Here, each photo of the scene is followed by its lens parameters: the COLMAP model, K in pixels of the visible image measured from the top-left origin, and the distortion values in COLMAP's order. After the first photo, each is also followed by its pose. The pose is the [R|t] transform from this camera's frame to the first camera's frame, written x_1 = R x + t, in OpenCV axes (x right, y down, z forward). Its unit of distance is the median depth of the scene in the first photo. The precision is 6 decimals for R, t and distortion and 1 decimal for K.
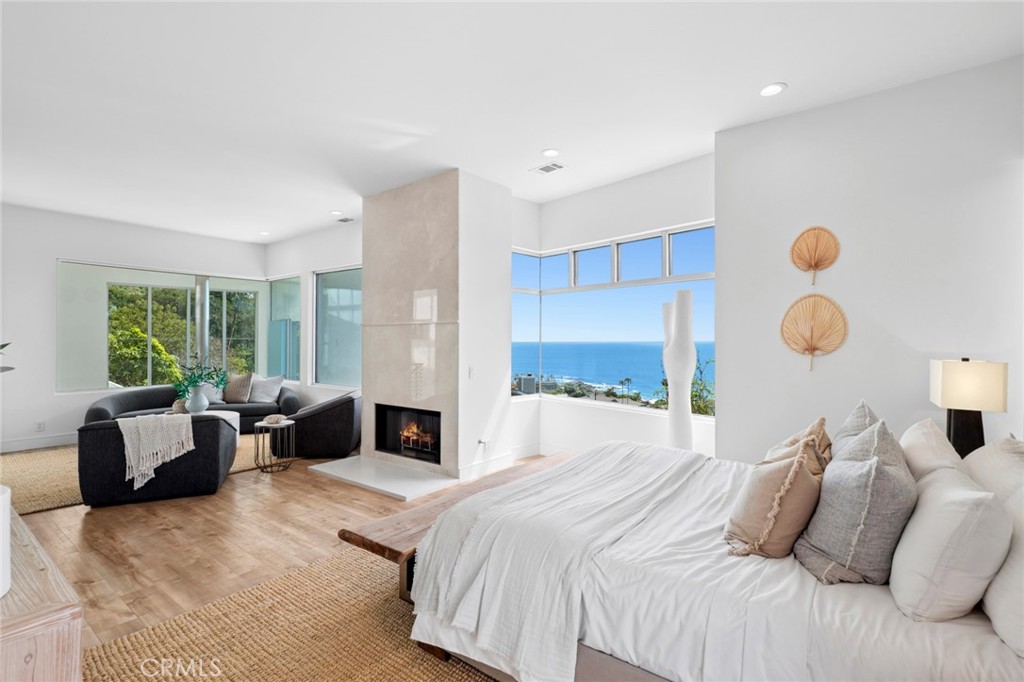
lens RADIAL K [[478.5, 0, 507.5], [0, 478.5, 335.7], [0, 0, 1]] dist [-0.000539, -0.000117]
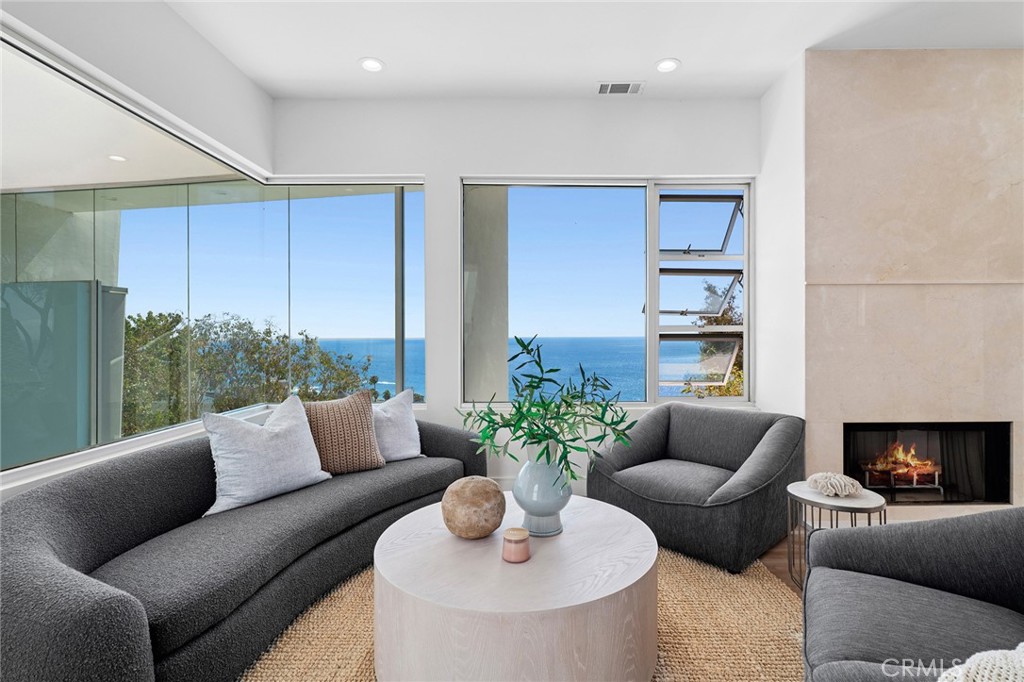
lens RADIAL K [[482.1, 0, 538.5], [0, 482.1, 340.1], [0, 0, 1]] dist [0.003491, -0.000235]
pose [[0.780524, -0.007450, 0.625081, -1.050290], [-0.001201, 0.999909, 0.013416, 0.041785], [-0.625124, -0.011222, 0.780444, 0.897906]]
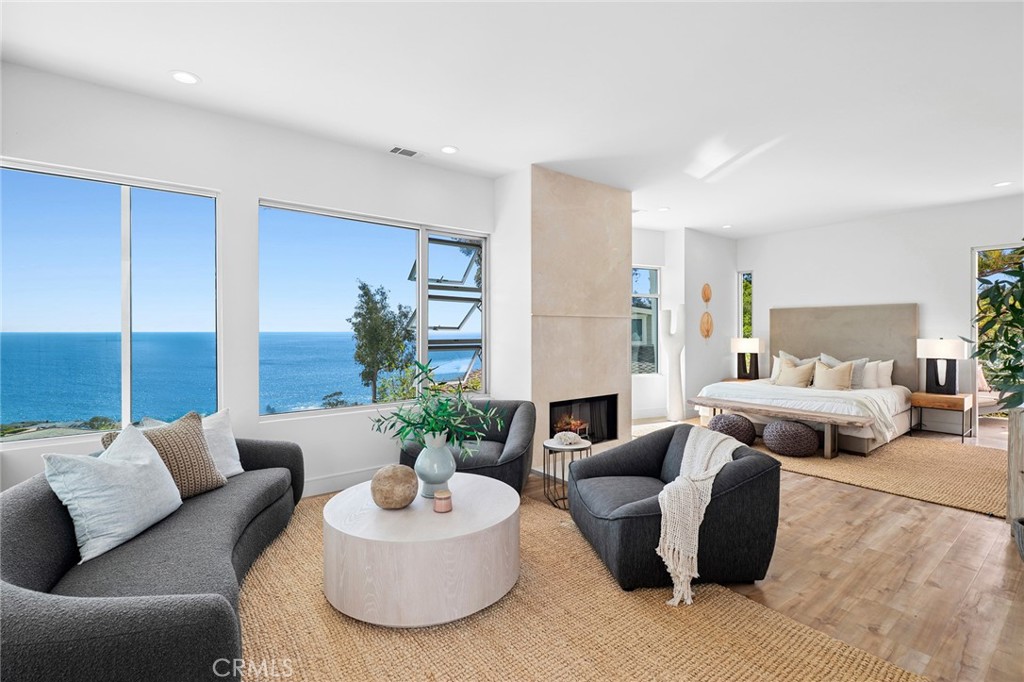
lens RADIAL K [[478.5, 0, 507.5], [0, 478.5, 335.7], [0, 0, 1]] dist [-0.000539, -0.000117]
pose [[0.238076, -0.009821, 0.971197, -1.346140], [-0.006584, 0.999910, 0.011725, 0.006367], [-0.971224, -0.009186, 0.237990, 0.992609]]
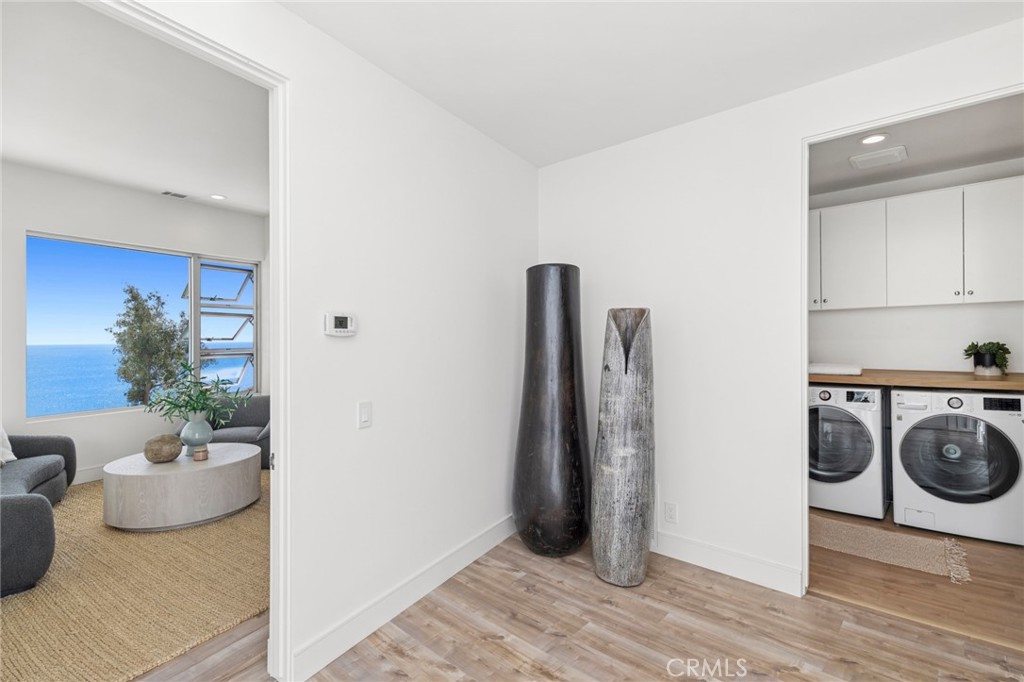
lens RADIAL K [[488.2, 0, 512.8], [0, 488.2, 335.2], [0, 0, 1]] dist [0.002015, -0.000368]
pose [[-0.131500, 0.008208, 0.991282, -1.735555], [0.003455, 0.999963, -0.007821, 0.005069], [-0.991310, 0.002396, -0.131524, 0.774059]]
